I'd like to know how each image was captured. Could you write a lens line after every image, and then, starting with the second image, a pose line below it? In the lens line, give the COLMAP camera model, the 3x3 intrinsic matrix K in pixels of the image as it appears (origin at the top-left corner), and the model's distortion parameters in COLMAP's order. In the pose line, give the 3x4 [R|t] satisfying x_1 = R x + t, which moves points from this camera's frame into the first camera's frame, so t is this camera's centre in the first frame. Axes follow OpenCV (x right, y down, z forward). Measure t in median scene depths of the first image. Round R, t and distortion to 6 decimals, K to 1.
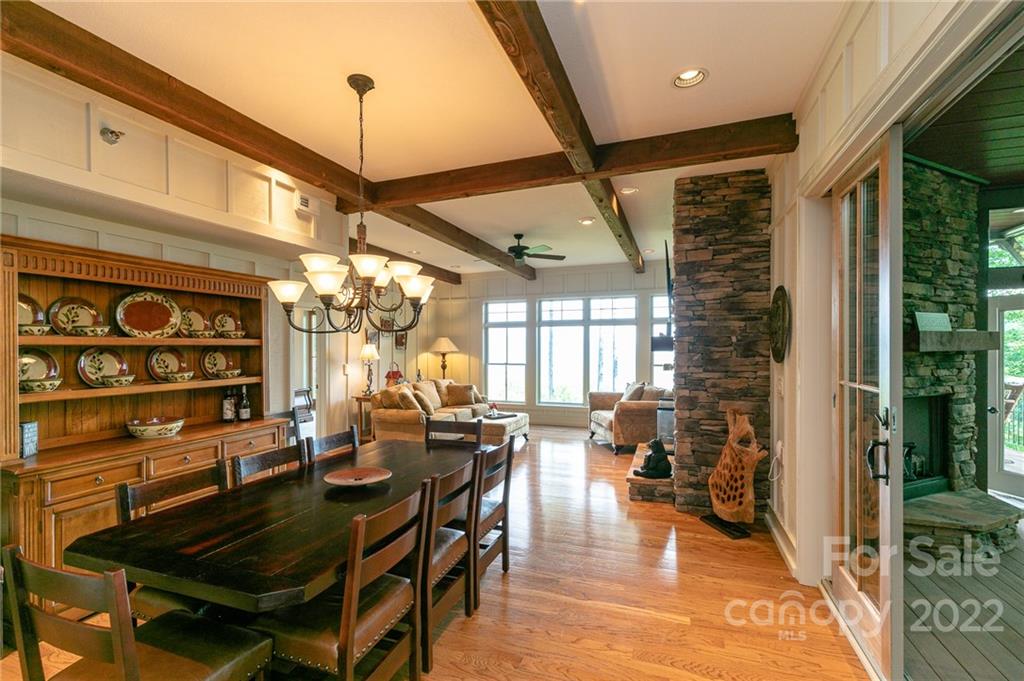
lens RADIAL K [[464.9, 0, 535.7], [0, 464.9, 343.6], [0, 0, 1]] dist [0.004535, -0.000348]
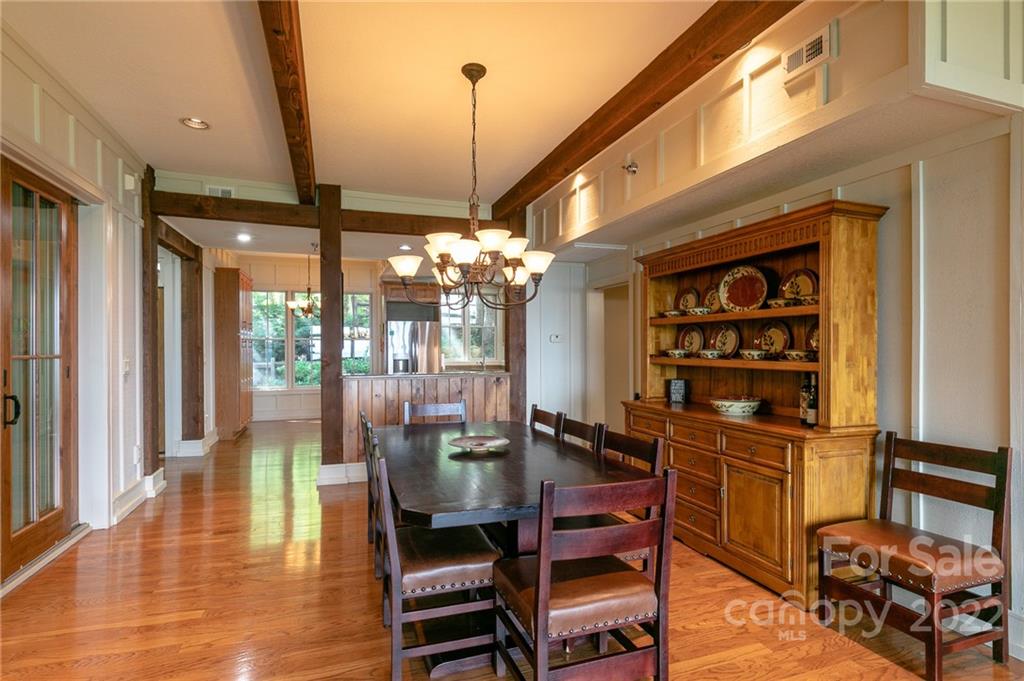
lens RADIAL K [[480.6, 0, 512.0], [0, 480.6, 340.5], [0, 0, 1]] dist [-0.000252, -0.000025]
pose [[-0.800033, -0.003345, -0.599946, 0.667966], [0.005928, 0.999892, -0.013479, 0.222396], [0.599926, -0.014340, -0.799927, 6.063528]]
